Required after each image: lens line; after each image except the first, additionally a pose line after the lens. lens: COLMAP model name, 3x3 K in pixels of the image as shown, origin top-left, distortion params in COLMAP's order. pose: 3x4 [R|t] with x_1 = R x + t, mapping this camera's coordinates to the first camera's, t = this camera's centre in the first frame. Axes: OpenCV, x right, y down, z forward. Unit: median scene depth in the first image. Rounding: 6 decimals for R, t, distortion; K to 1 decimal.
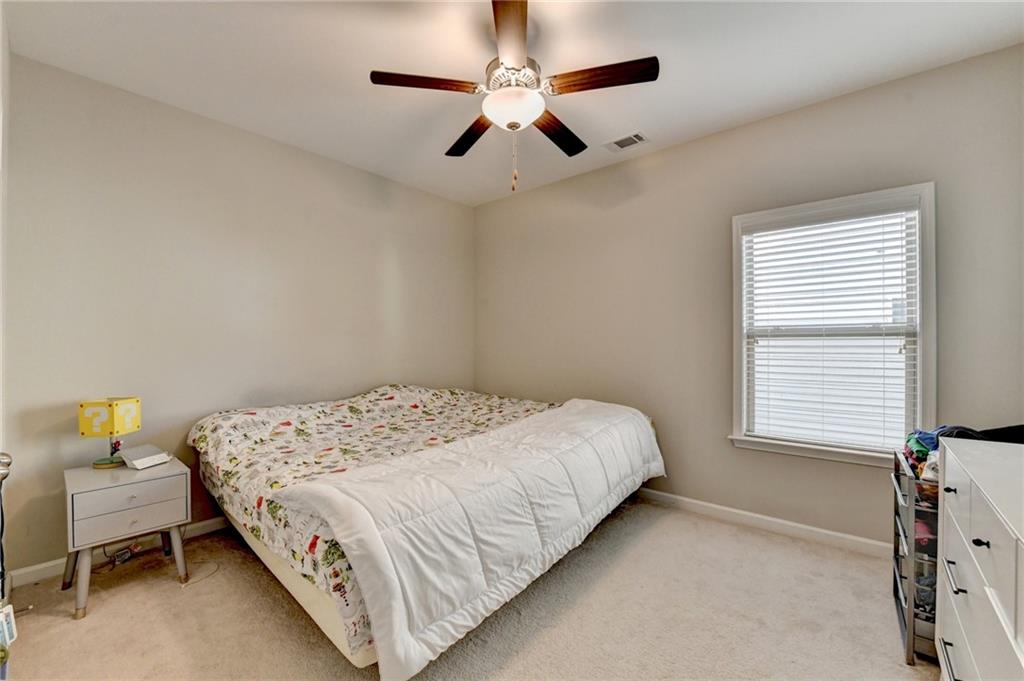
lens RADIAL K [[413.0, 0, 514.4], [0, 413.0, 342.1], [0, 0, 1]] dist [-0.015367, -0.000119]
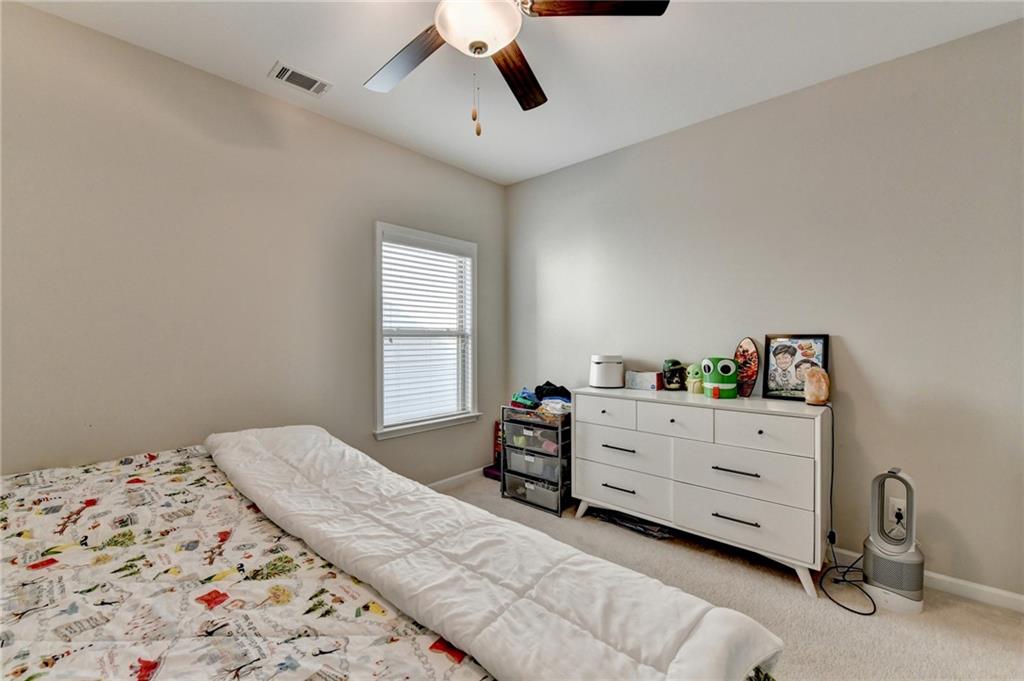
lens RADIAL K [[423.8, 0, 475.1], [0, 423.8, 340.1], [0, 0, 1]] dist [0.000140, -0.000015]
pose [[0.085335, -0.006620, 0.996330, -0.687865], [-0.004473, 0.999965, 0.007027, -0.014680], [-0.996342, -0.005056, 0.085303, 0.860381]]
